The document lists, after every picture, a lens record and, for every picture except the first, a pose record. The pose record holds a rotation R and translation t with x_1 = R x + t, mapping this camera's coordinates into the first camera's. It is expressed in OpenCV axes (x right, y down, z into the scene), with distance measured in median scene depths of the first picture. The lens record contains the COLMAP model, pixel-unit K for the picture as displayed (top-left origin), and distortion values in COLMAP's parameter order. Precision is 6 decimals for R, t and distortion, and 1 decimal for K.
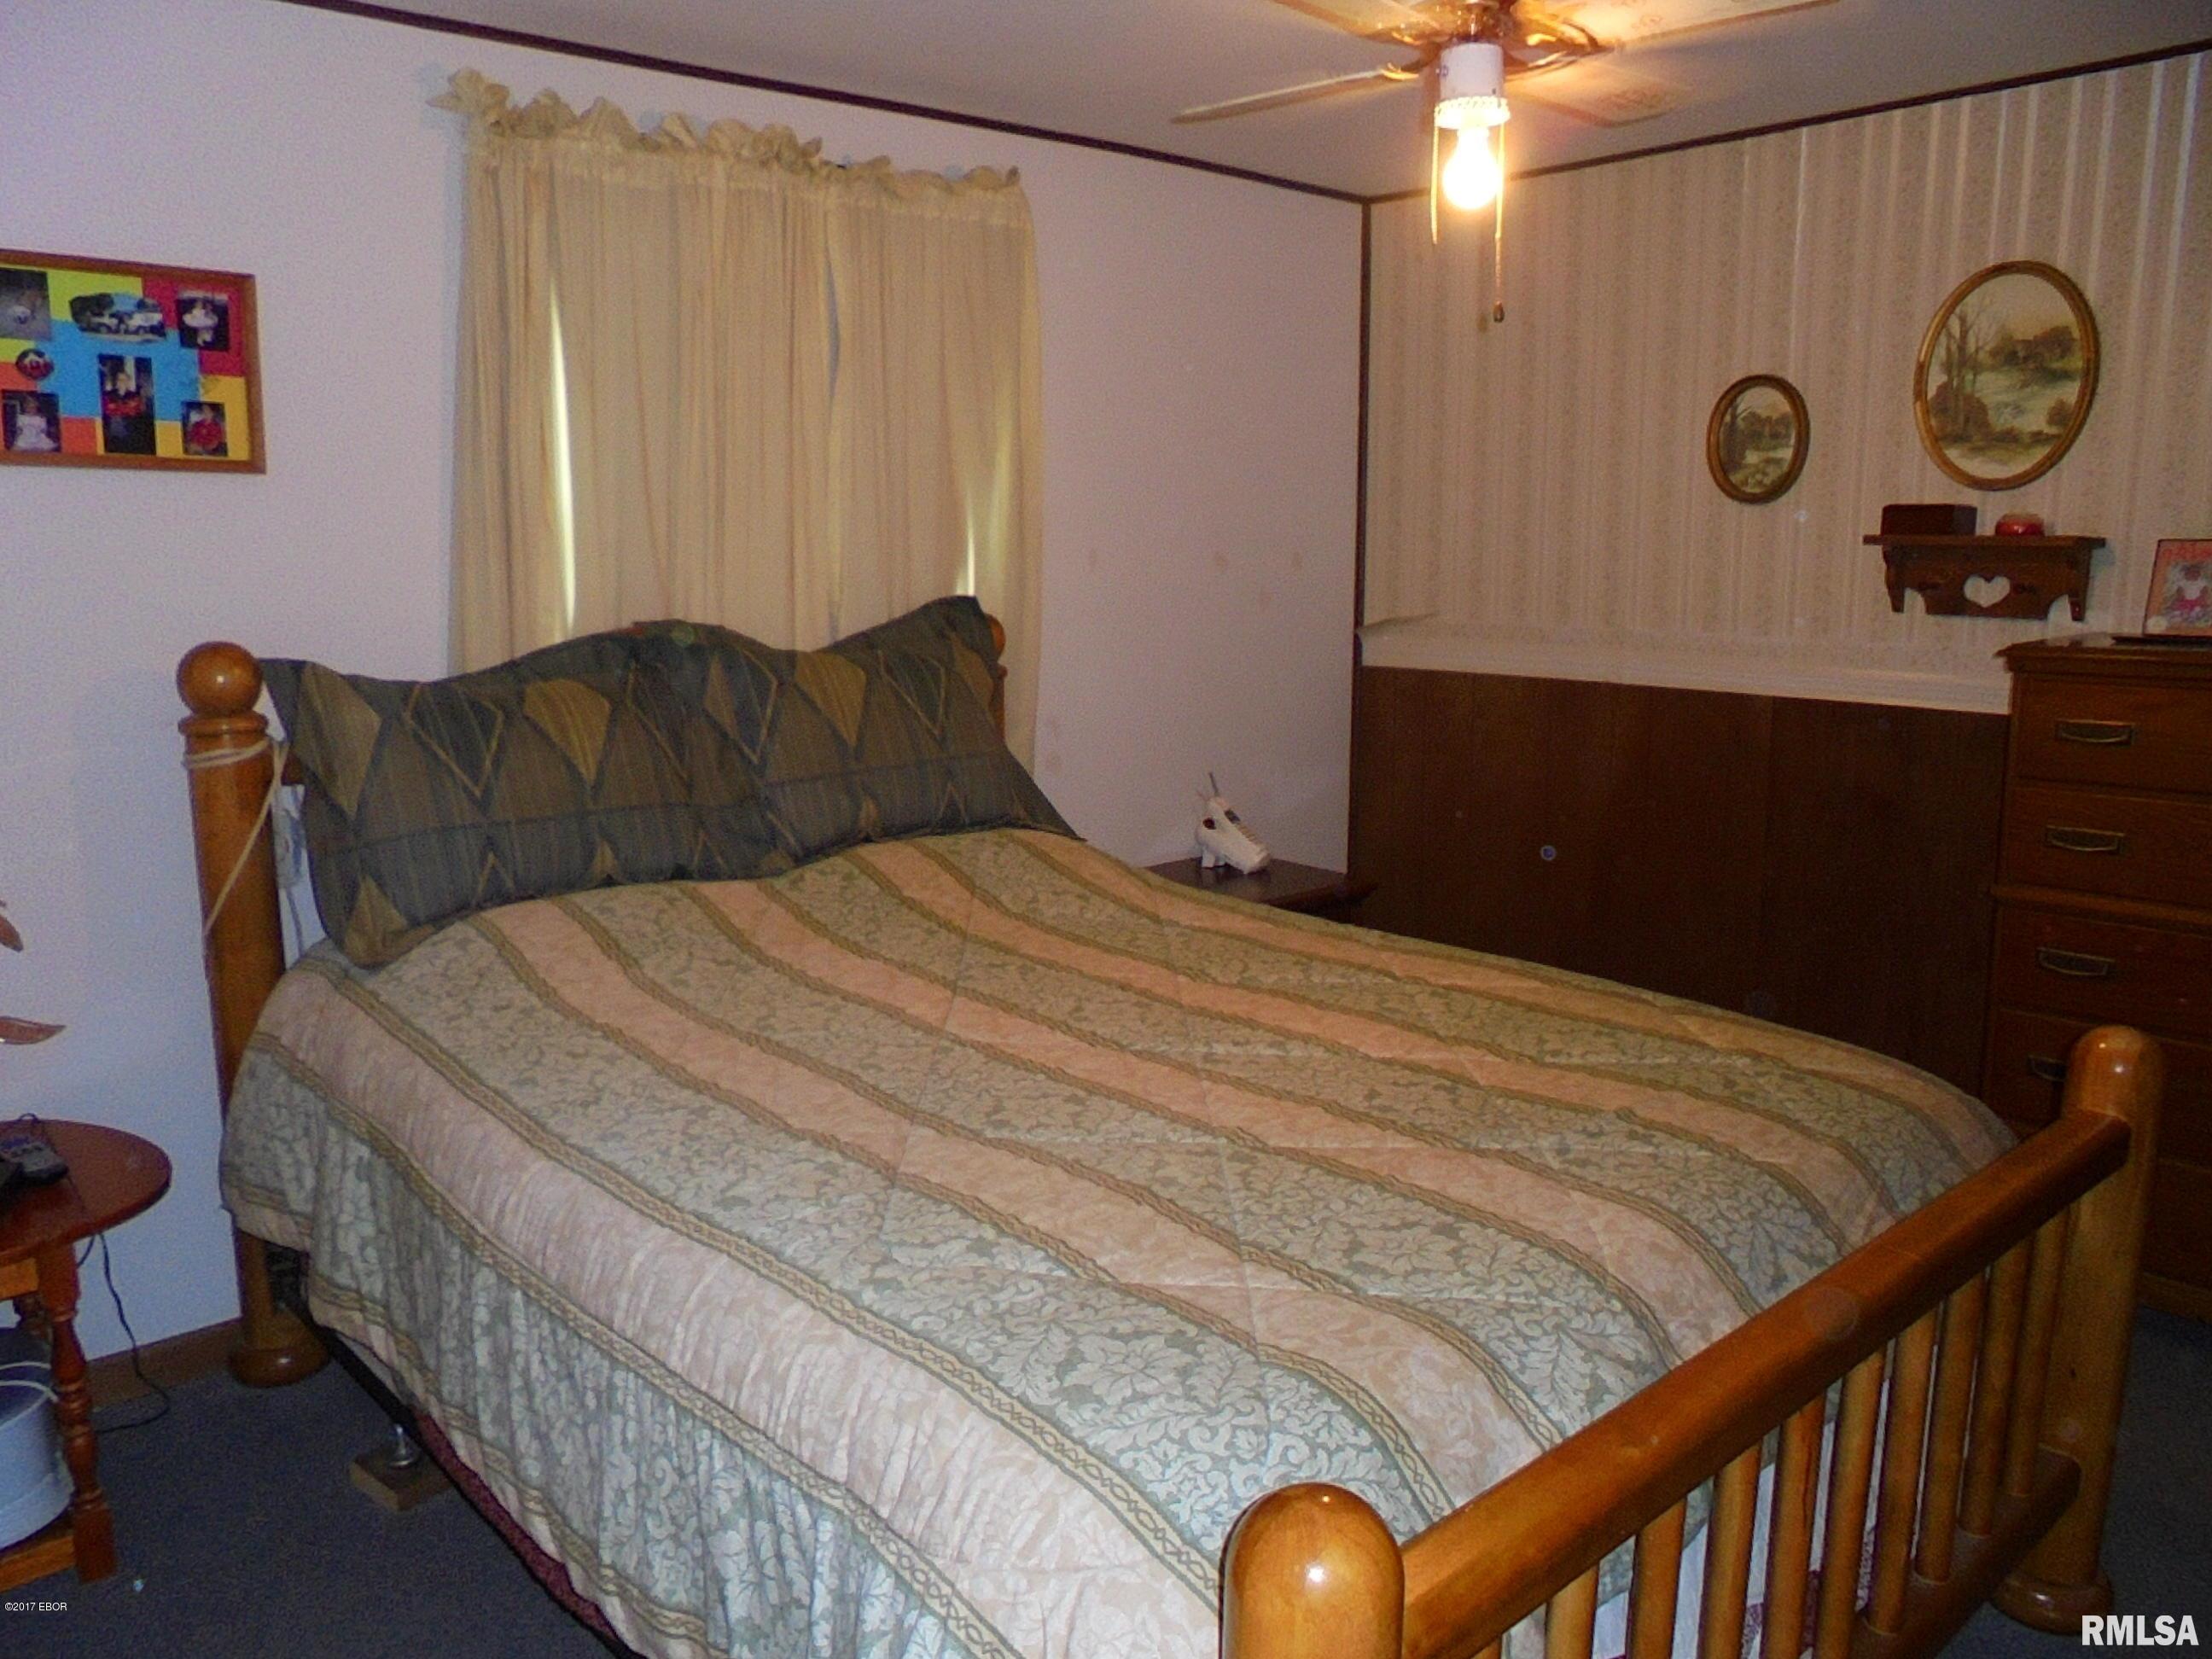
lens RADIAL K [[1718.5, 0, 1106.0], [0, 1718.5, 829.5], [0, 0, 1]] dist [-0.140553, 0.210607]
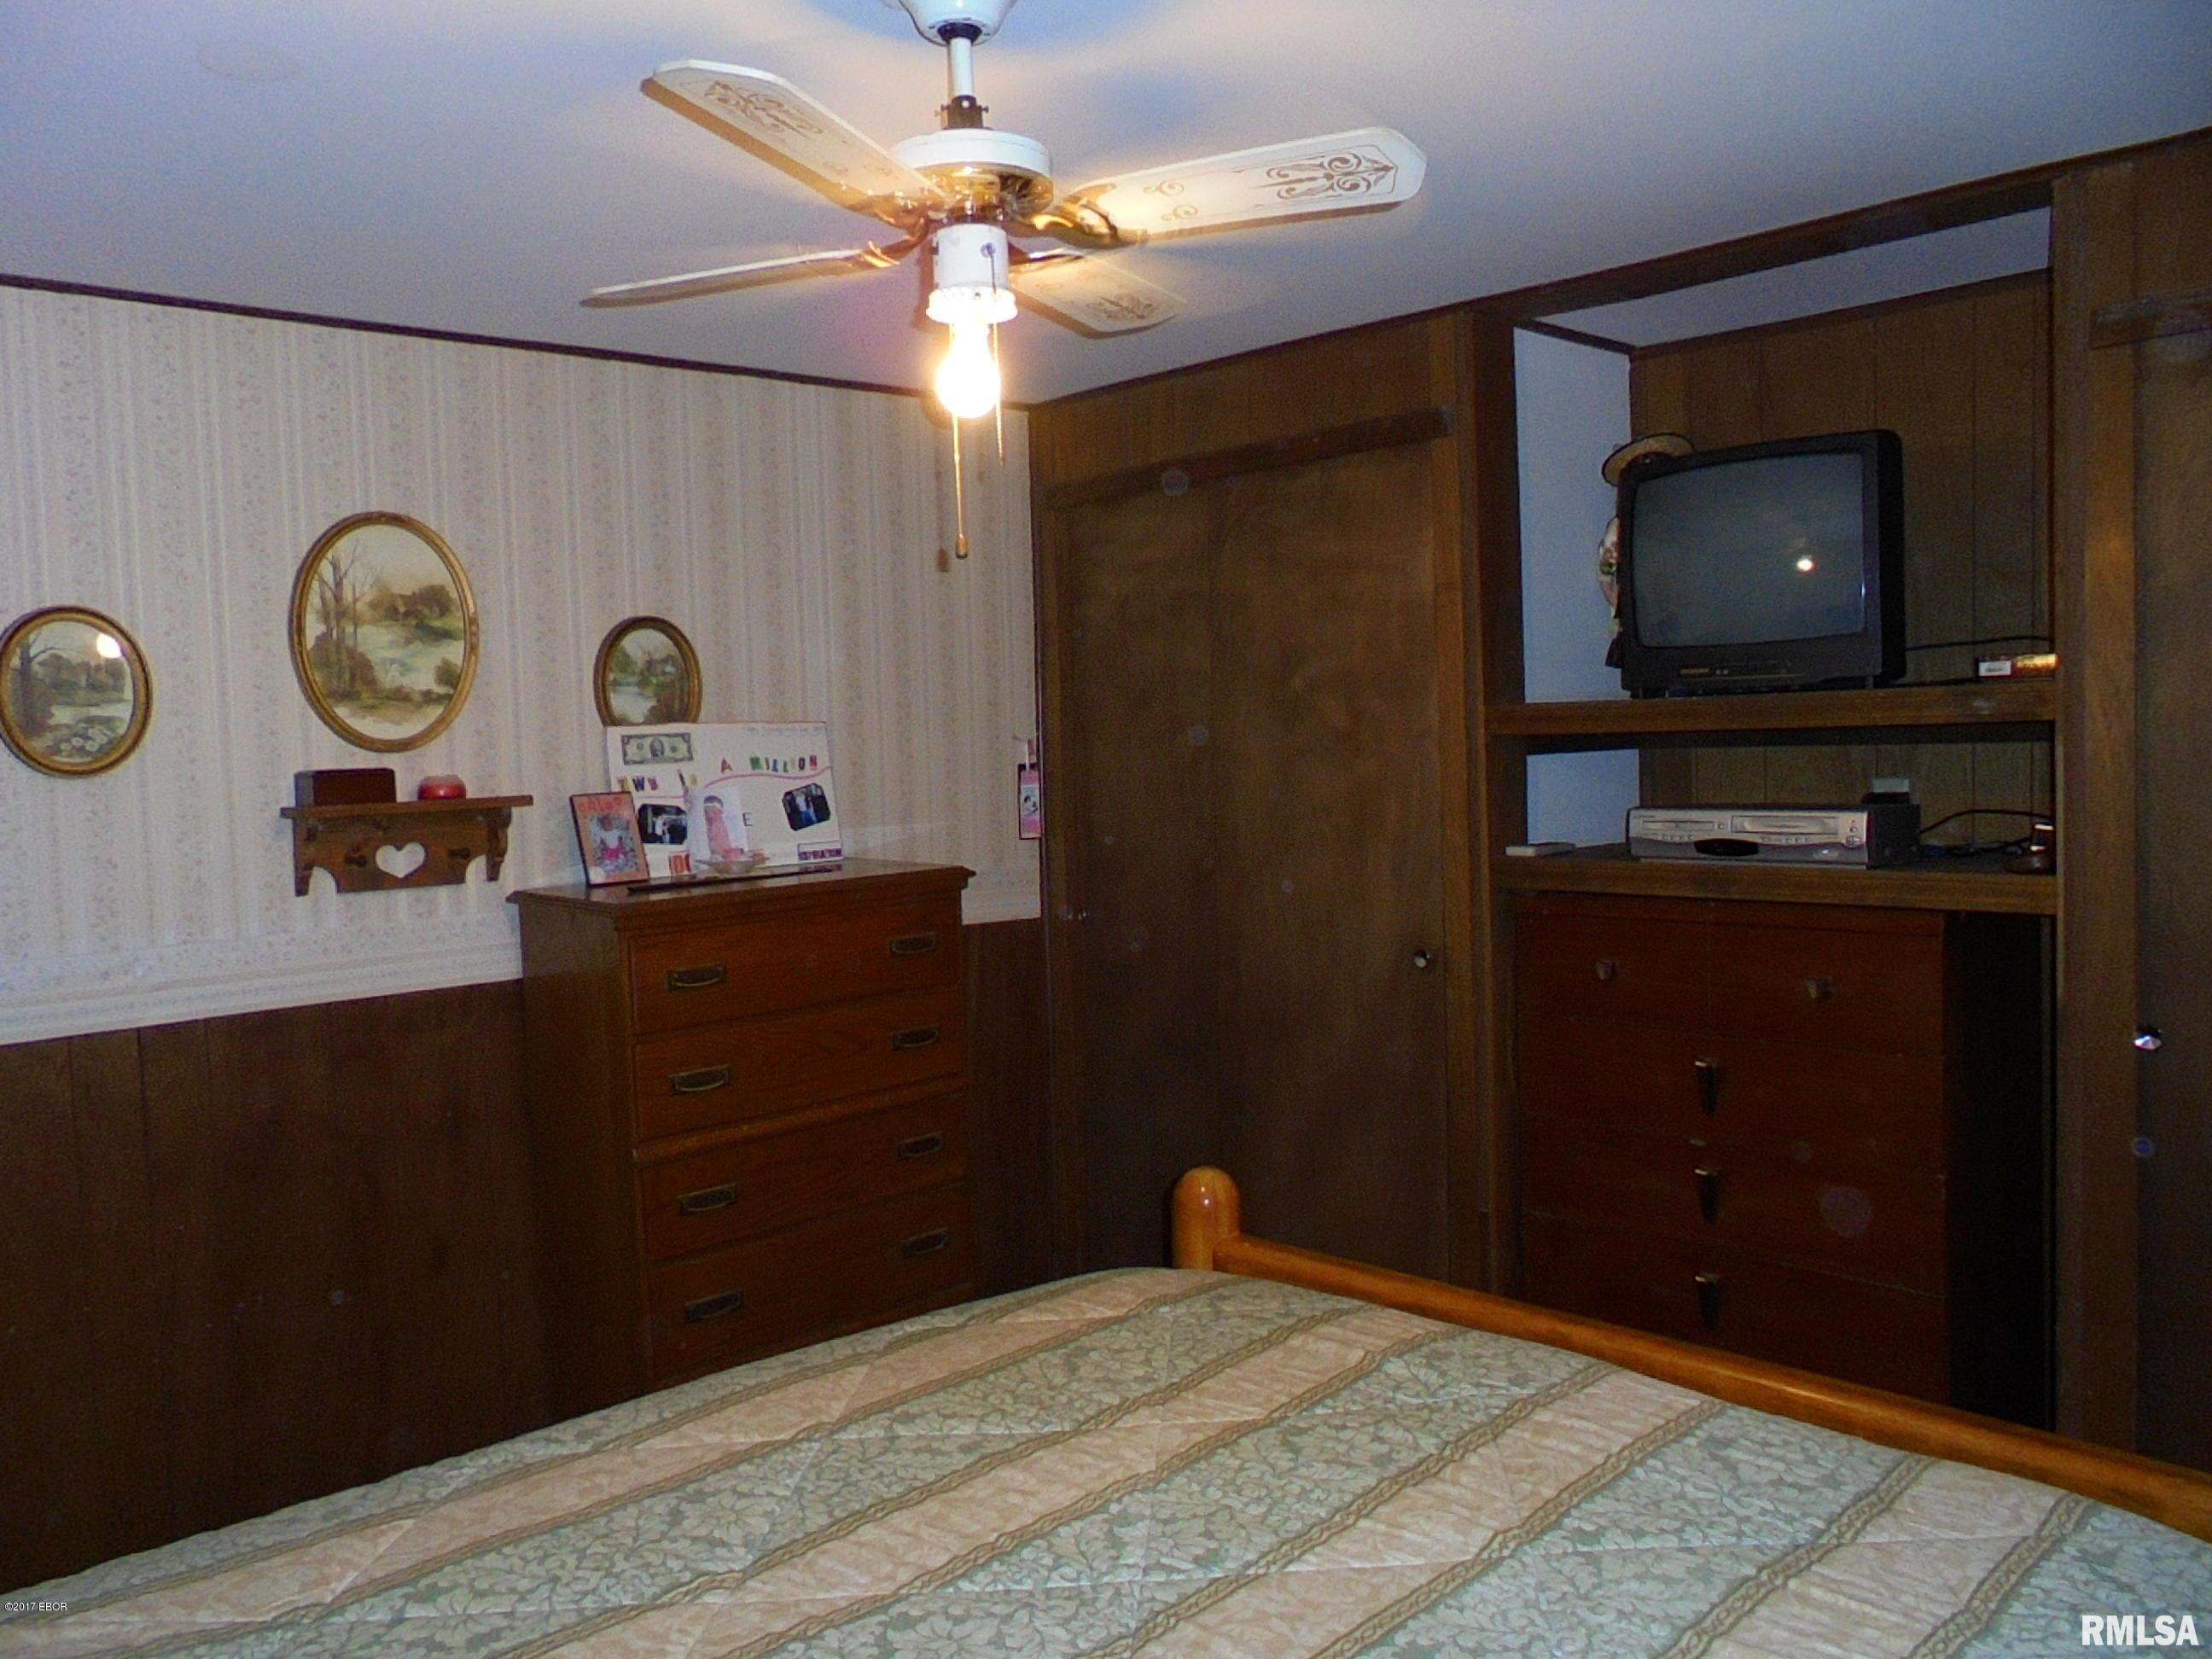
lens RADIAL K [[1718.5, 0, 1106.0], [0, 1718.5, 829.5], [0, 0, 1]] dist [-0.140553, 0.210607]
pose [[-0.014609, -0.063732, 0.997860, -0.406656], [0.204938, 0.976589, 0.065374, -0.143061], [-0.978666, 0.205455, -0.001206, 0.637322]]
